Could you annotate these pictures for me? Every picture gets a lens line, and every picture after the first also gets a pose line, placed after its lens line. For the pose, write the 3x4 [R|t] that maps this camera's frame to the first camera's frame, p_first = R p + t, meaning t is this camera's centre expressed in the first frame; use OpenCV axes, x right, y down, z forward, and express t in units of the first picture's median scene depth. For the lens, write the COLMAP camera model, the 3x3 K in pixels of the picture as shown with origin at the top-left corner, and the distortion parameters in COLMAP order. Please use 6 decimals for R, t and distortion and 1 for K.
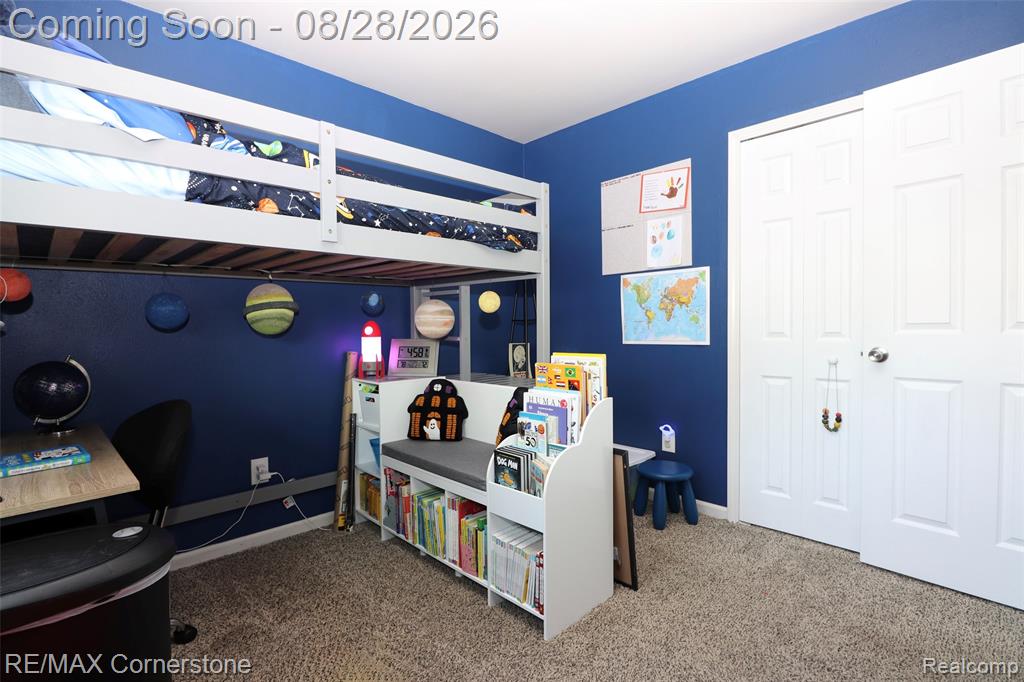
lens RADIAL K [[479.1, 0, 513.1], [0, 479.1, 338.0], [0, 0, 1]] dist [0.000747, -0.015629]
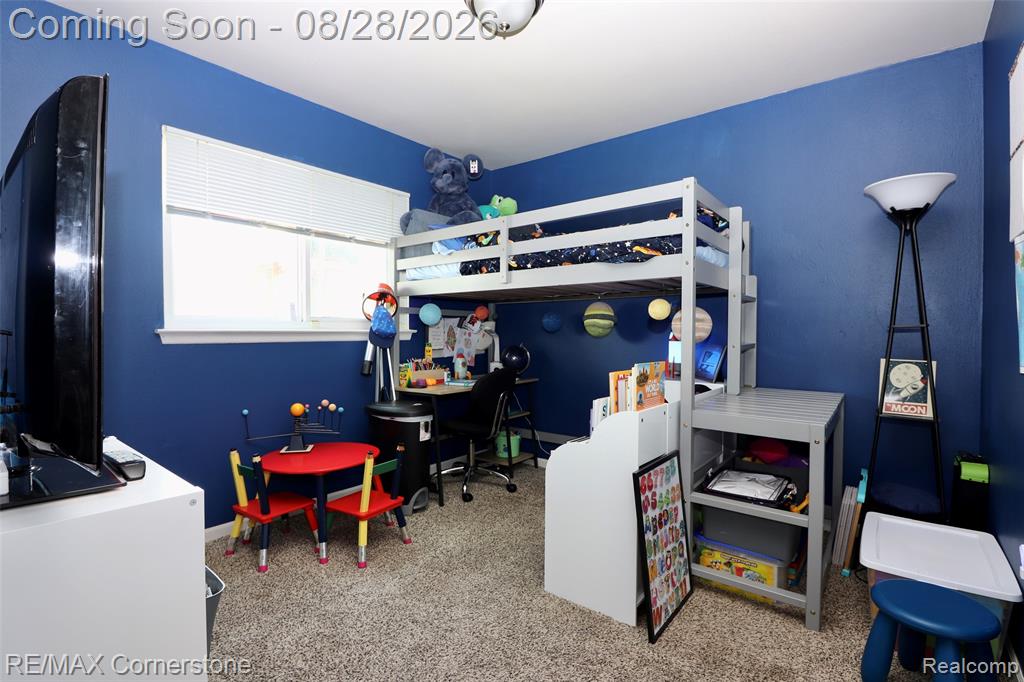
lens RADIAL K [[479.1, 0, 513.1], [0, 479.1, 338.0], [0, 0, 1]] dist [0.000747, -0.015629]
pose [[0.130762, 0.021083, -0.991190, 1.147500], [-0.032425, 0.999330, 0.016978, -0.026471], [0.990883, 0.029920, 0.131358, 0.681617]]
